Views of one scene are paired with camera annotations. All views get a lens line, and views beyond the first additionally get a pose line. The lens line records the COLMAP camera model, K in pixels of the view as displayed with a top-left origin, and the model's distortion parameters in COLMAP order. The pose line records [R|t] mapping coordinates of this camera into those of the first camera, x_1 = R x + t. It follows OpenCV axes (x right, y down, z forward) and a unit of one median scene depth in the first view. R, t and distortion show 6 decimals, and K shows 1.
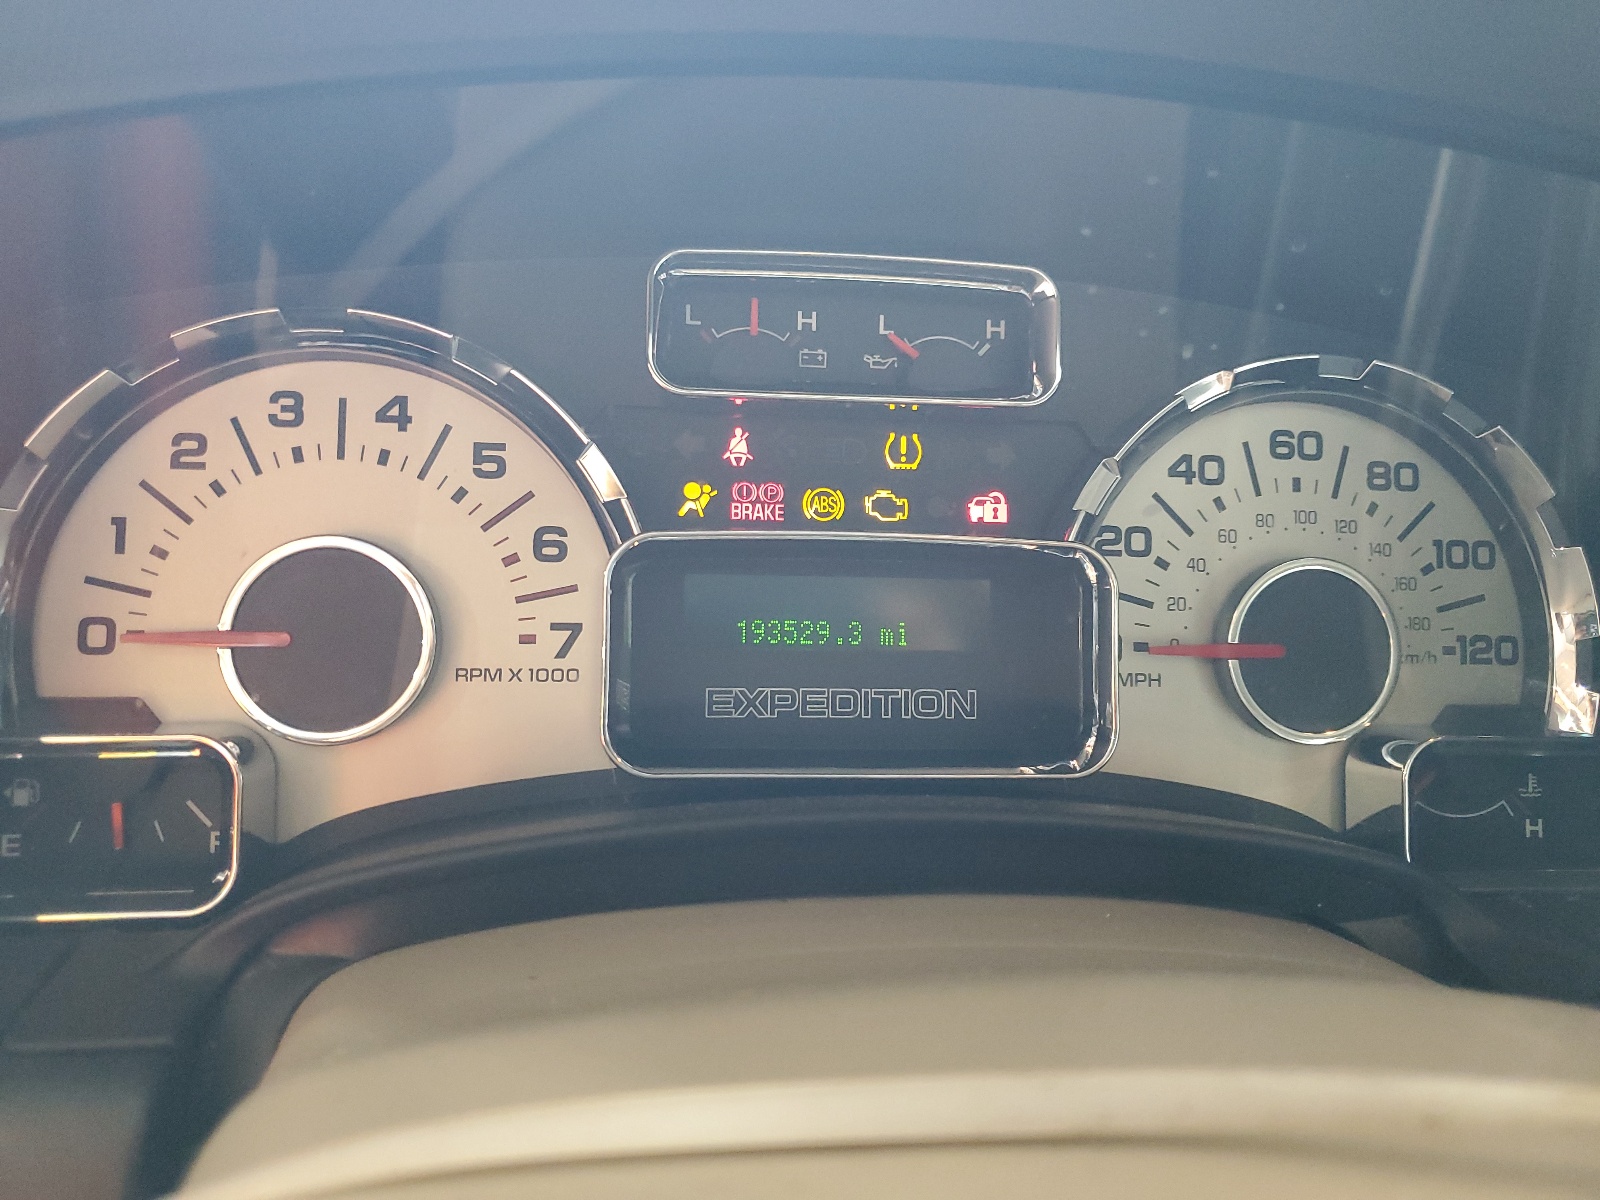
lens RADIAL K [[1206.6, 0, 800.5], [0, 1206.6, 598.9], [0, 0, 1]] dist [0.001185, 0.000169]
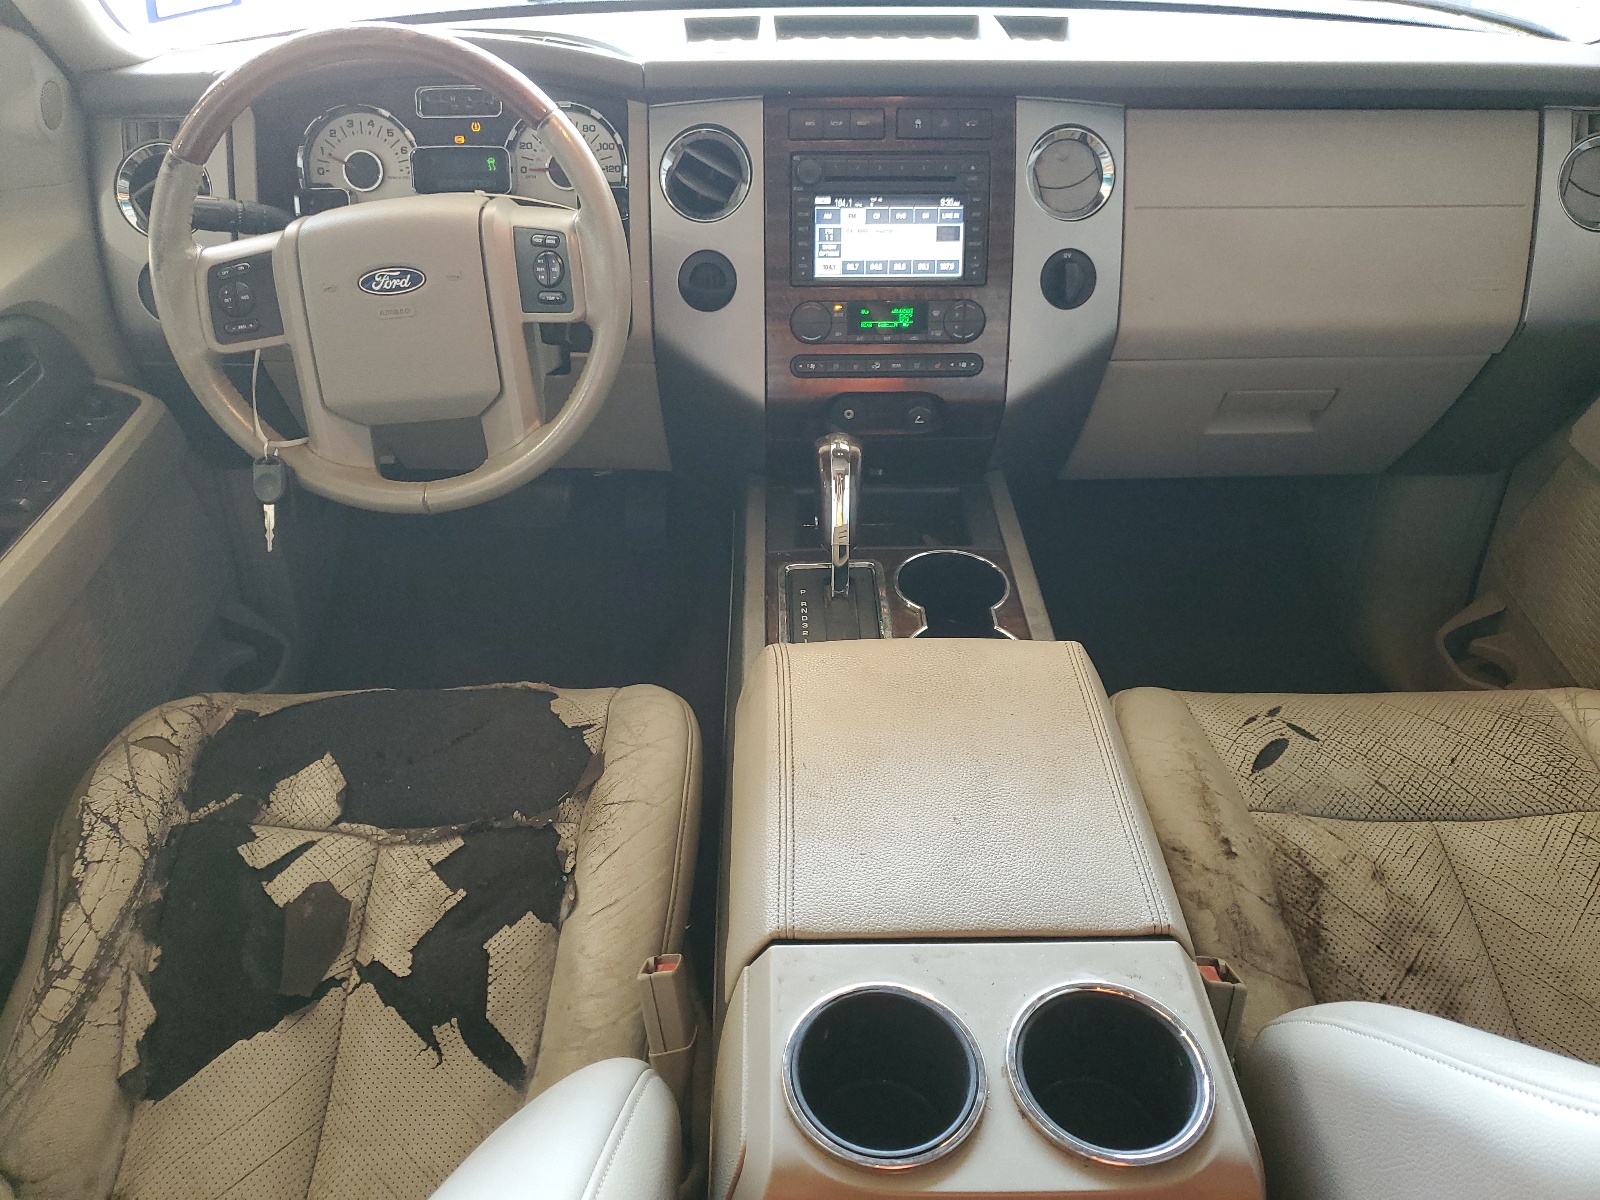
lens RADIAL K [[1206.6, 0, 800.0], [0, 1206.6, 600.0], [0, 0, 1]] dist [0.001185, 0.000169]
pose [[0.992375, 0.005481, -0.123133, 2.035915], [0.025261, 0.968759, 0.246713, 0.565256], [0.120639, -0.247942, 0.961234, -4.044971]]
